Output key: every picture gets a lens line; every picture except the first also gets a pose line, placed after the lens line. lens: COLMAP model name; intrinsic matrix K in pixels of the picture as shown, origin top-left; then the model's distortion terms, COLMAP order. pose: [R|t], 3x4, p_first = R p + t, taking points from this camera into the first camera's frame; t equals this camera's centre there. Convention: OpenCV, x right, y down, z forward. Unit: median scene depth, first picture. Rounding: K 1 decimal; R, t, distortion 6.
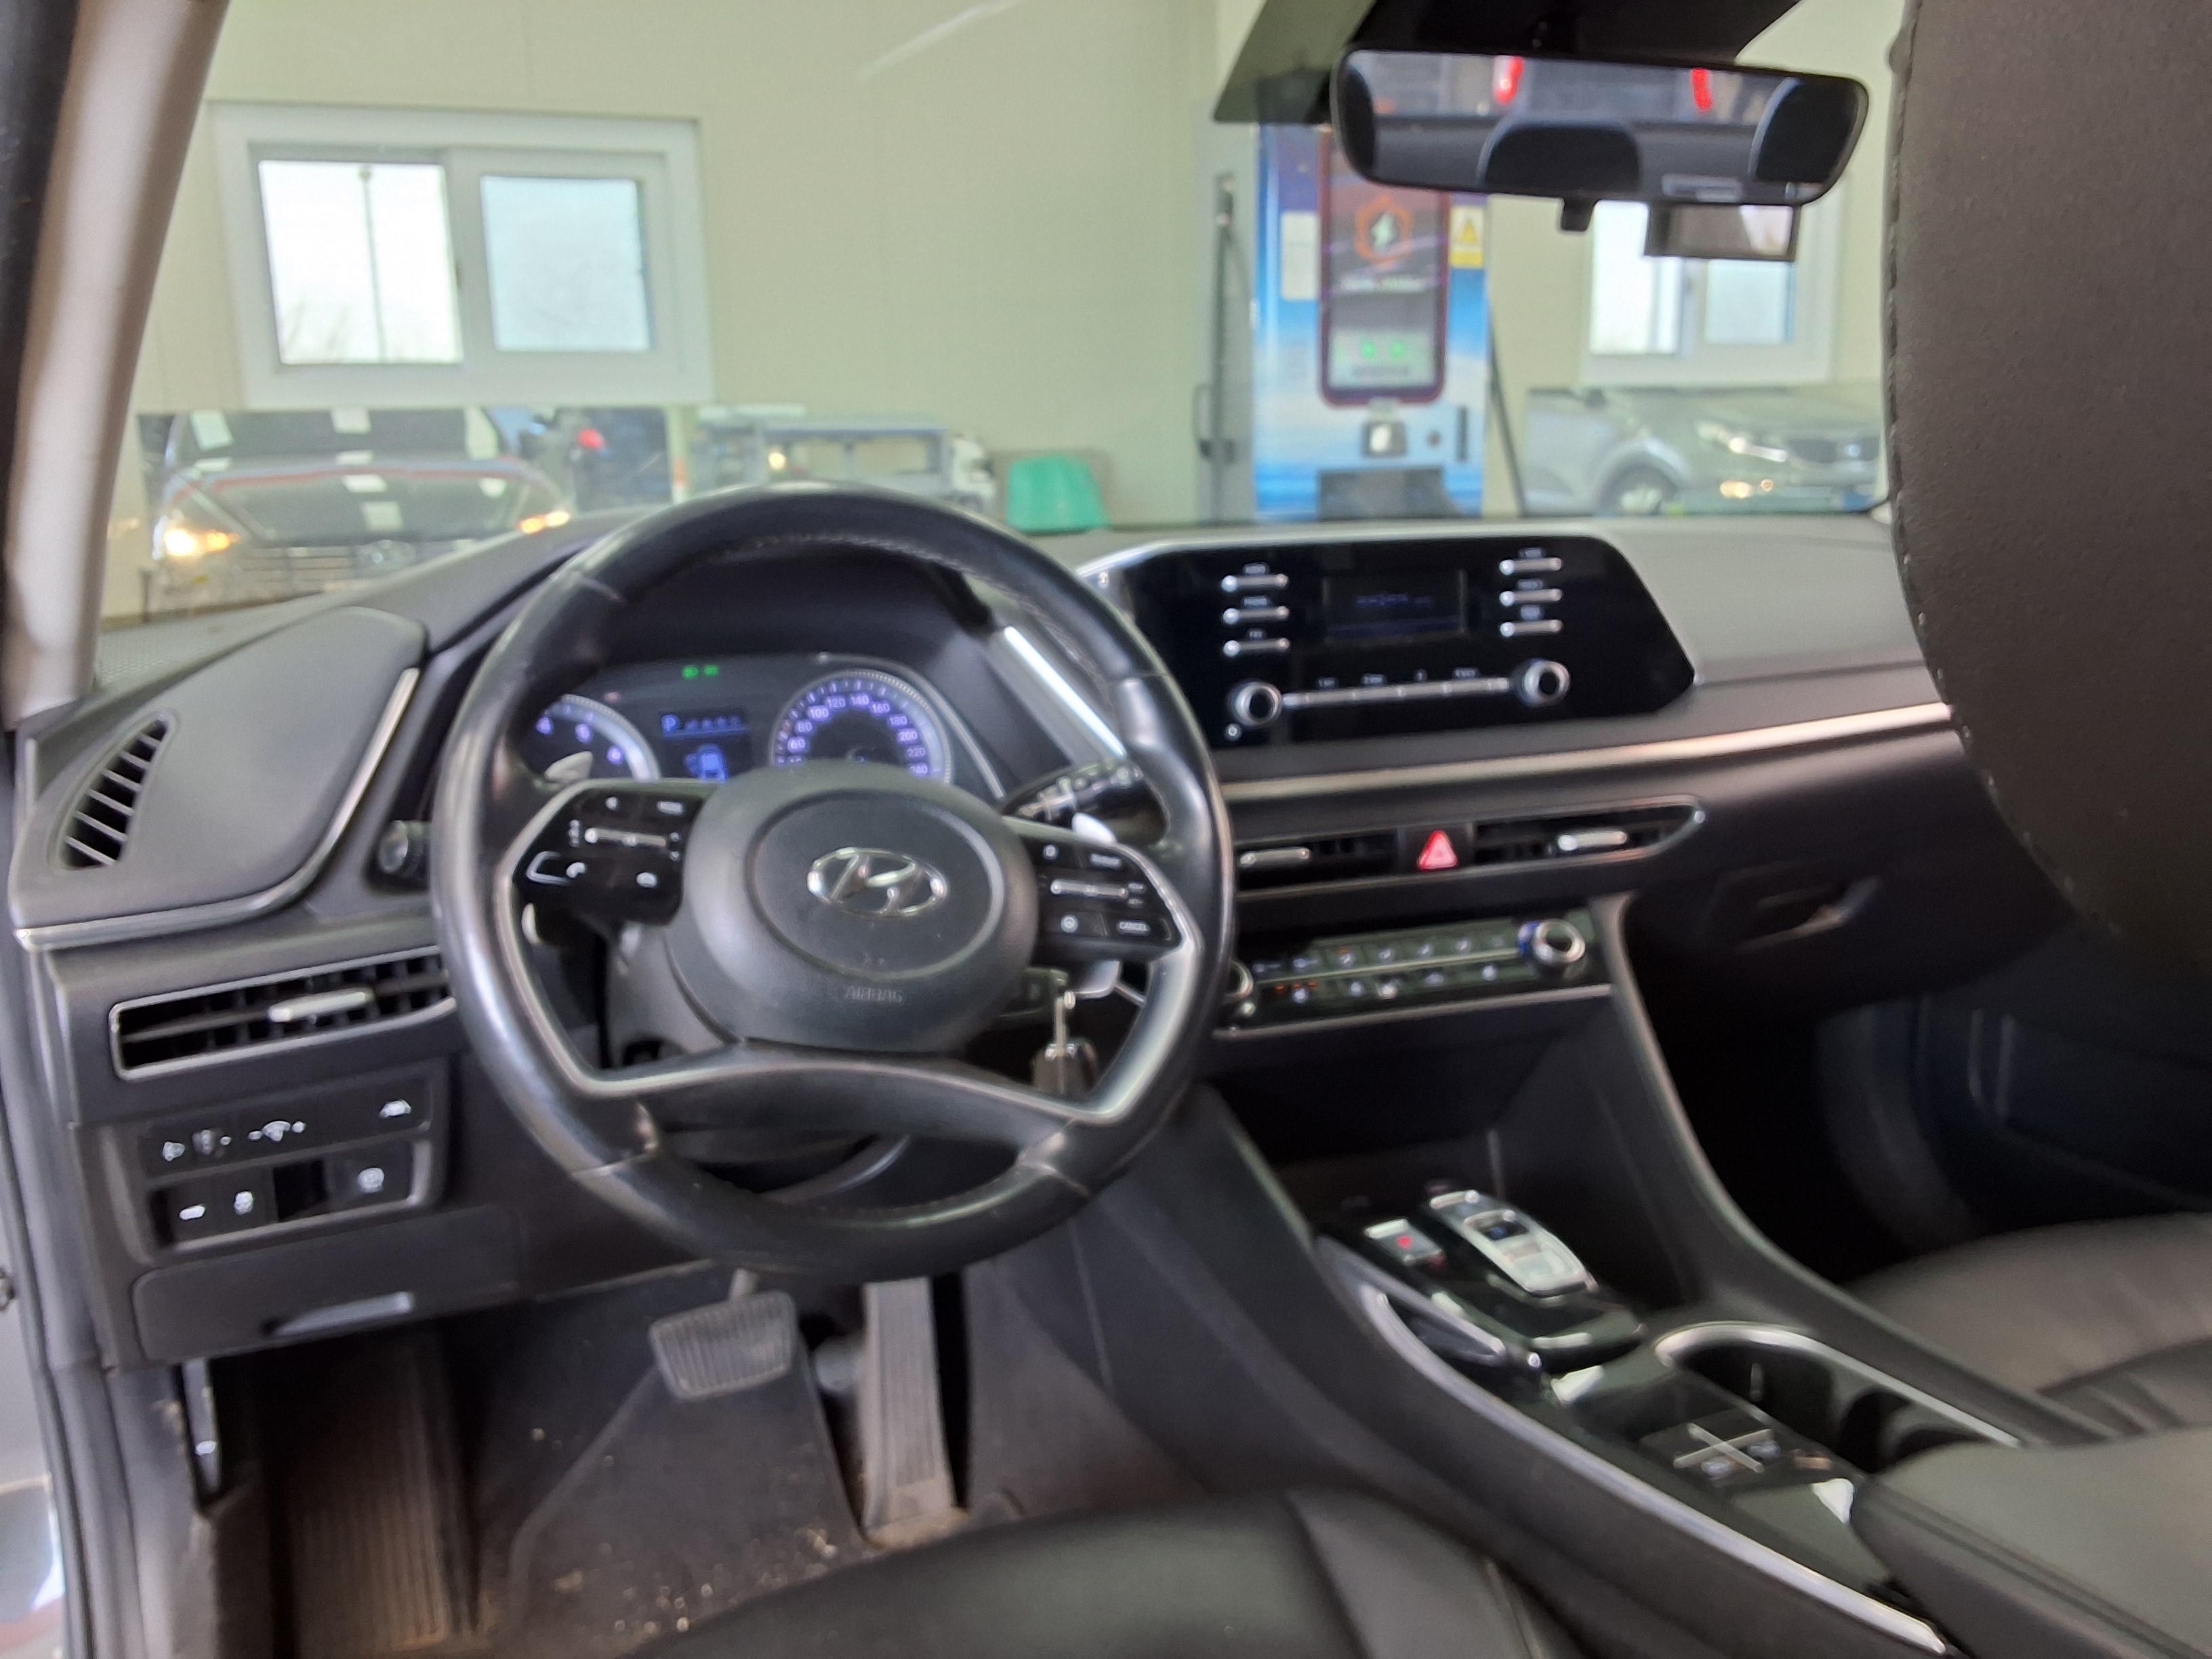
lens RADIAL K [[1792.2, 0, 1106.0], [0, 1792.2, 829.5], [0, 0, 1]] dist [0.095772, -0.166411]
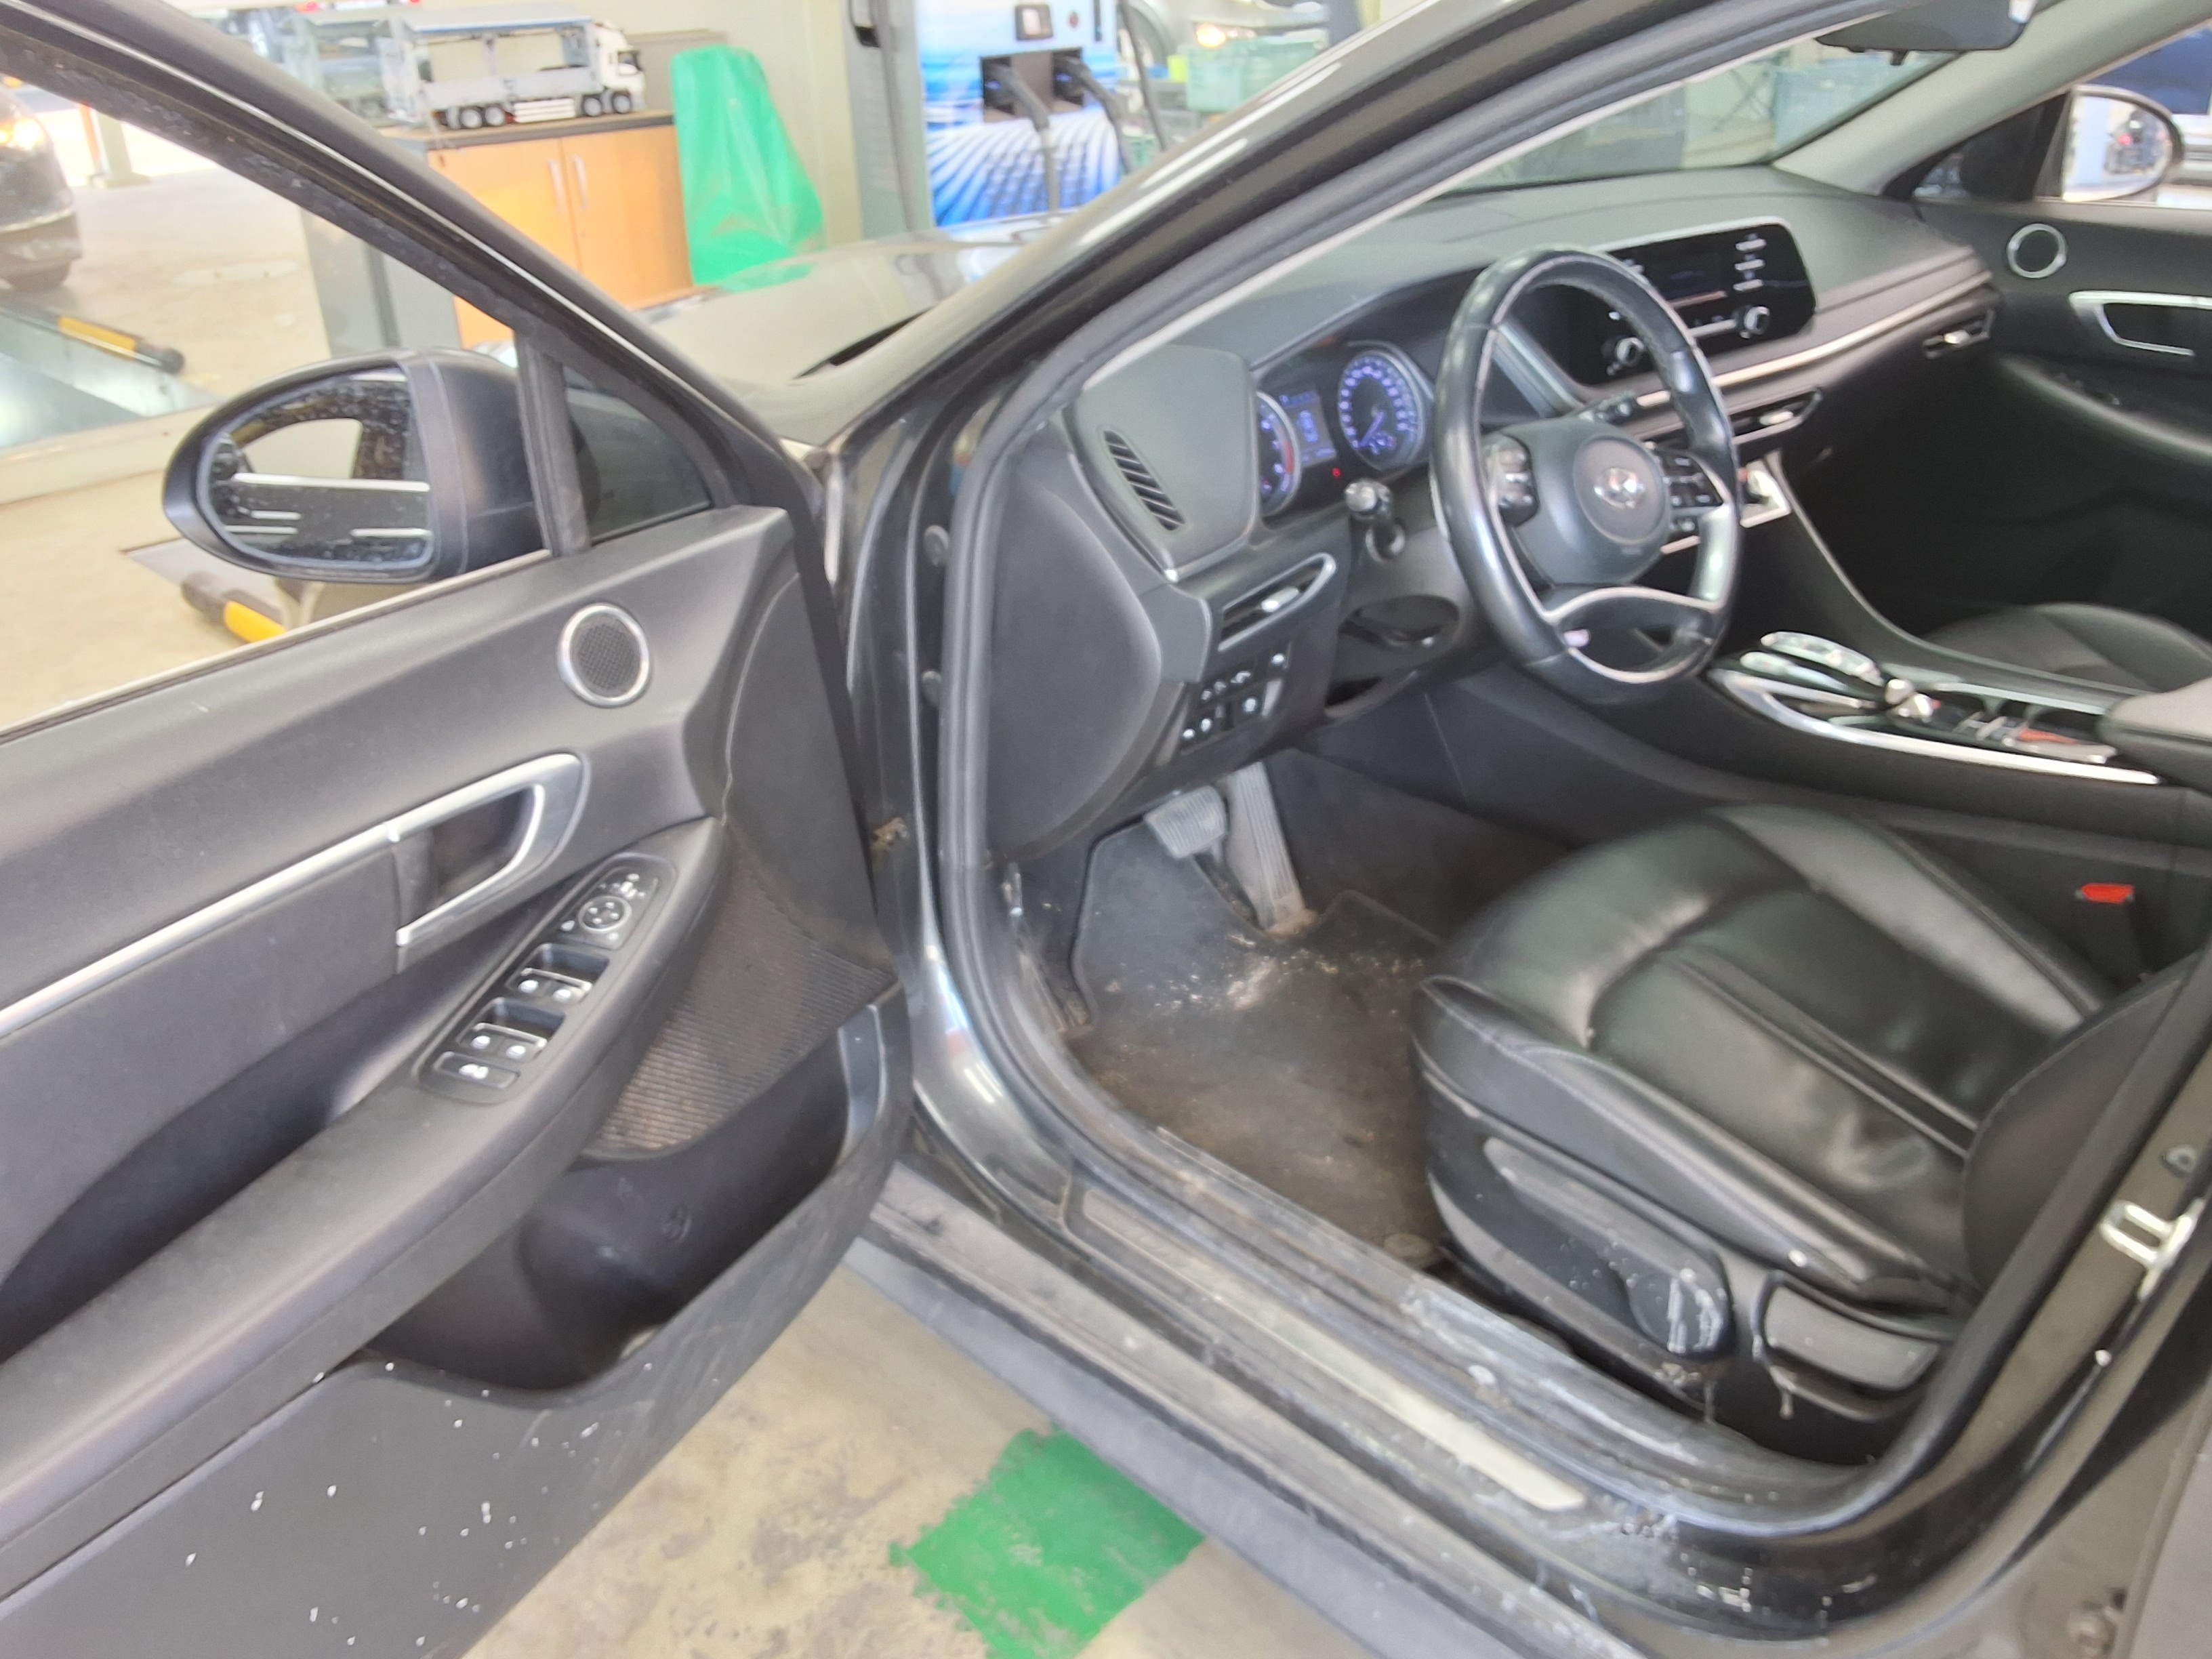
lens RADIAL K [[1792.2, 0, 1106.0], [0, 1792.2, 829.5], [0, 0, 1]] dist [0.095772, -0.166411]
pose [[0.945188, -0.156472, 0.286593, -0.830084], [0.084974, 0.965334, 0.246798, -0.091924], [-0.315275, -0.208918, 0.925719, -0.403363]]
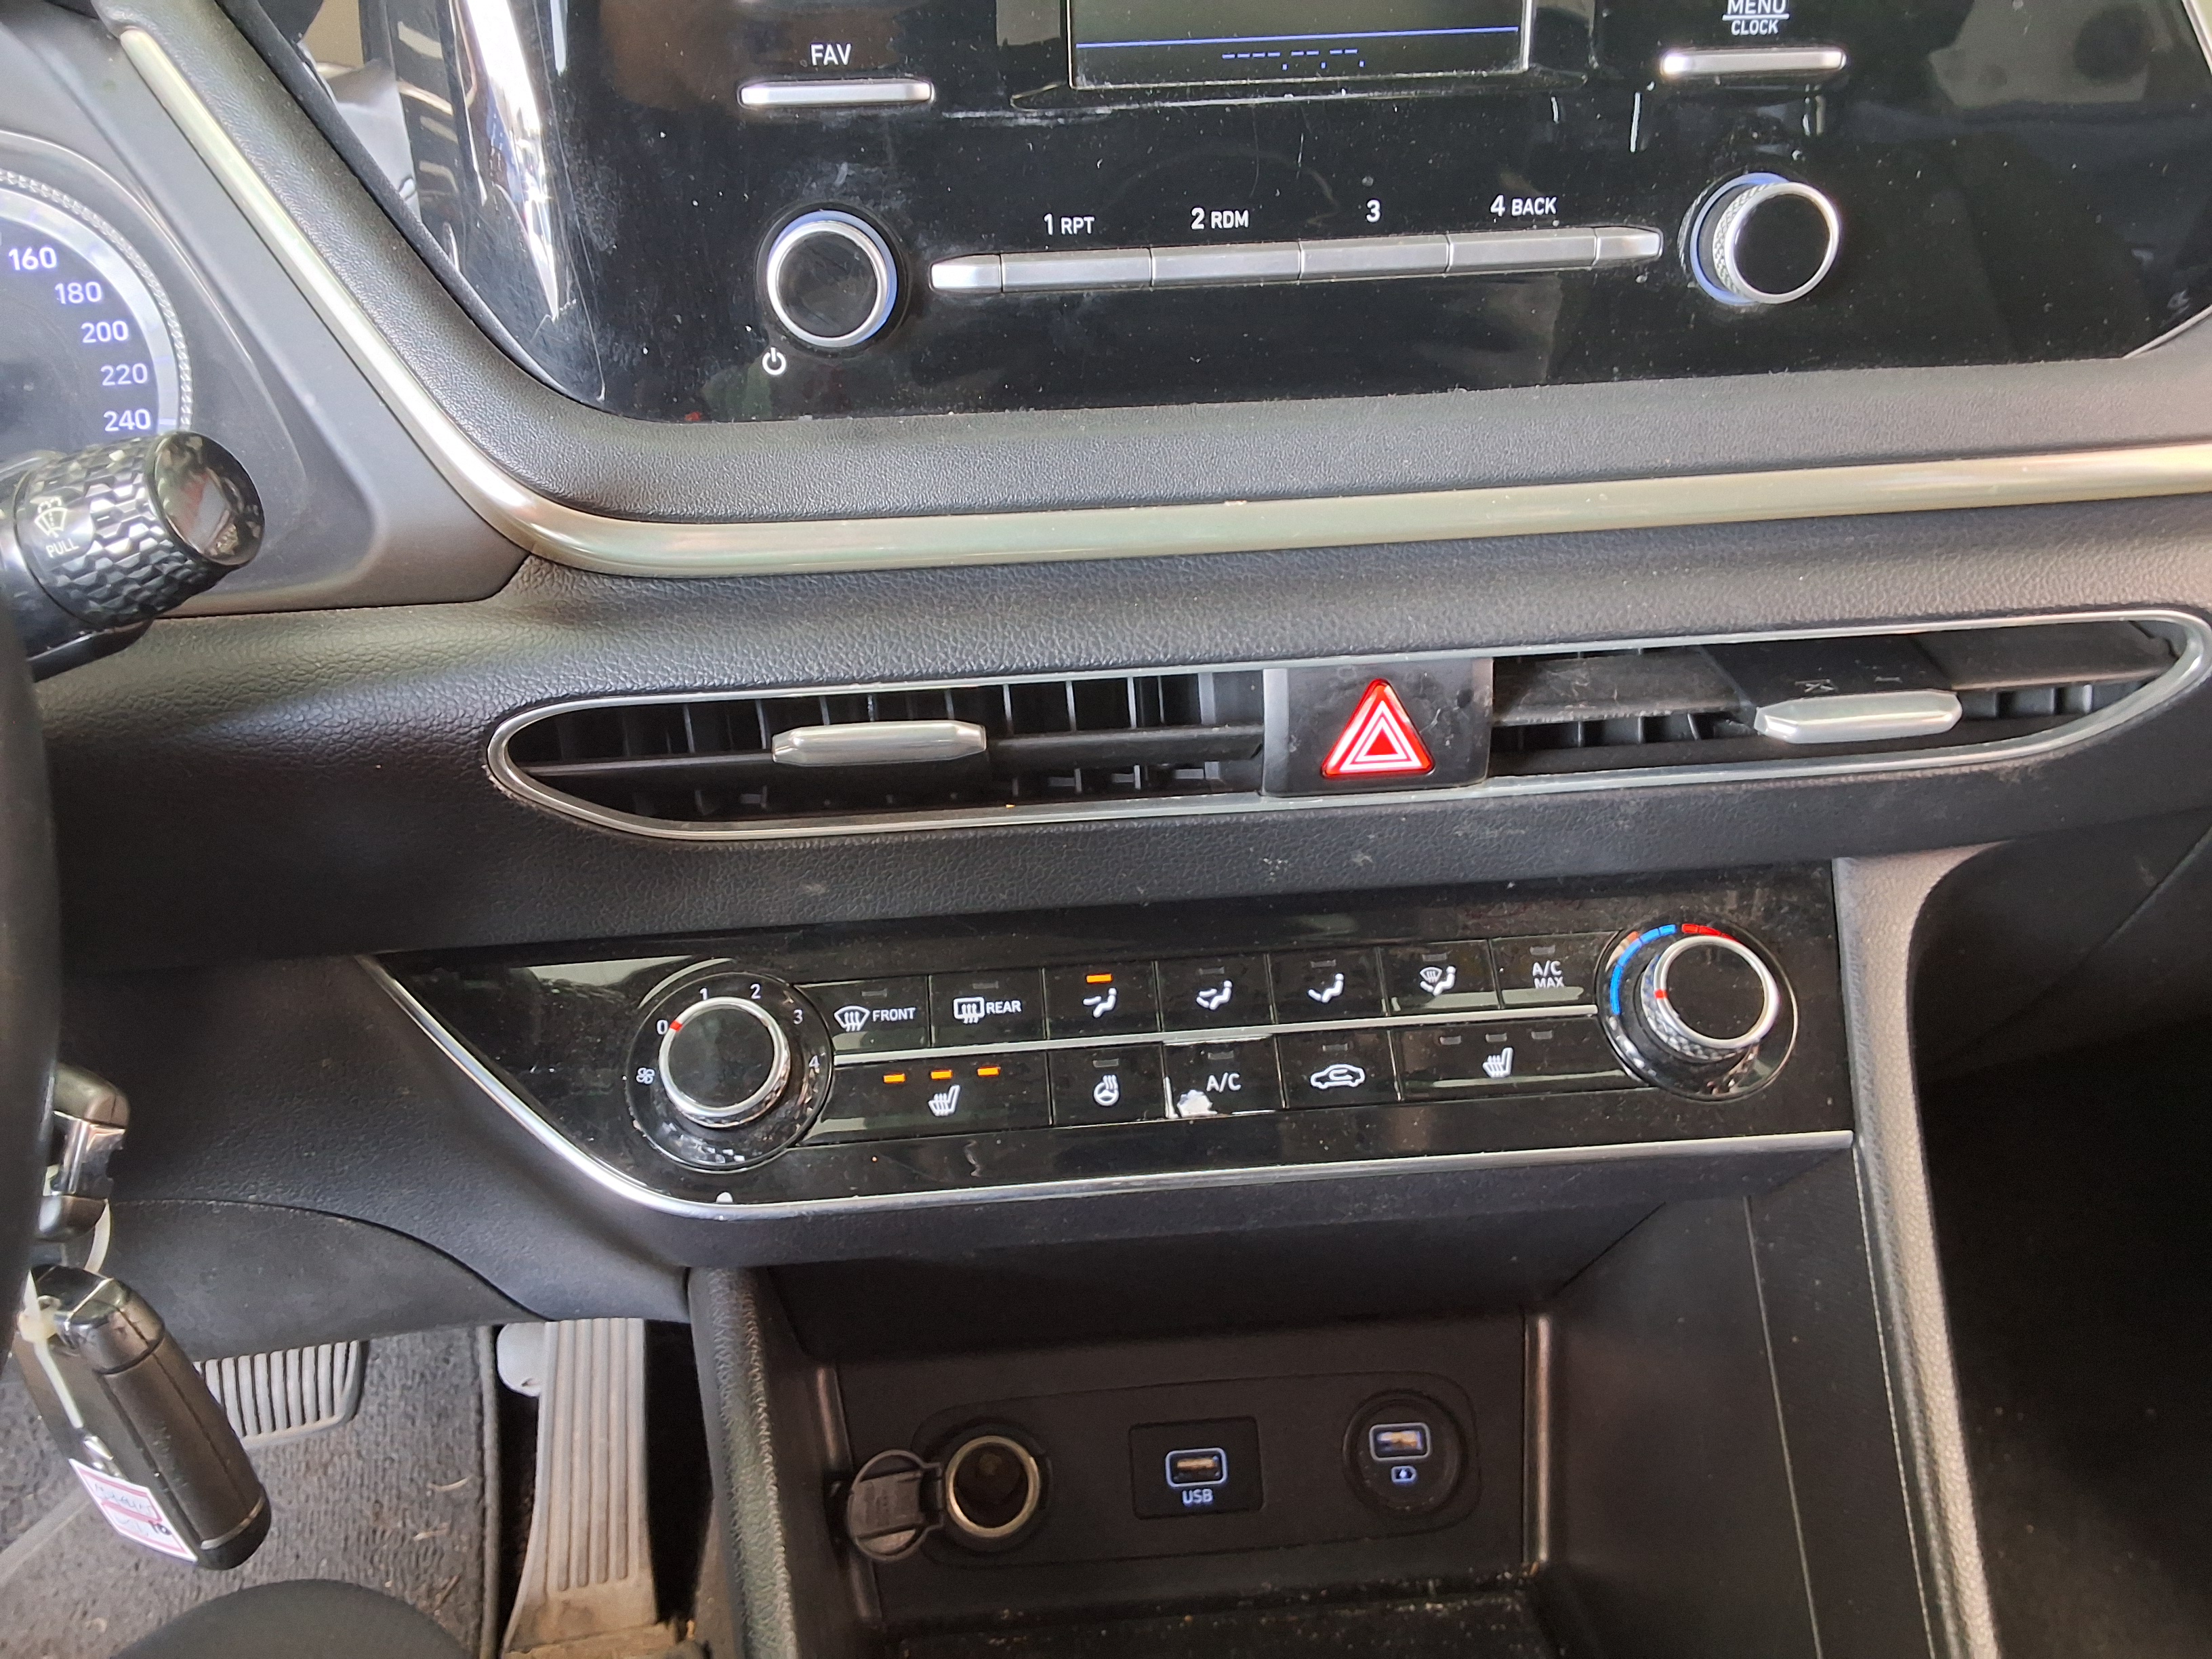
lens RADIAL K [[1792.2, 0, 1106.0], [0, 1792.2, 829.5], [0, 0, 1]] dist [0.095772, -0.166411]
pose [[0.978134, 0.090232, -0.187380, 0.196554], [-0.042815, 0.969045, 0.243142, -0.052807], [0.203519, -0.229803, 0.951720, 0.632568]]
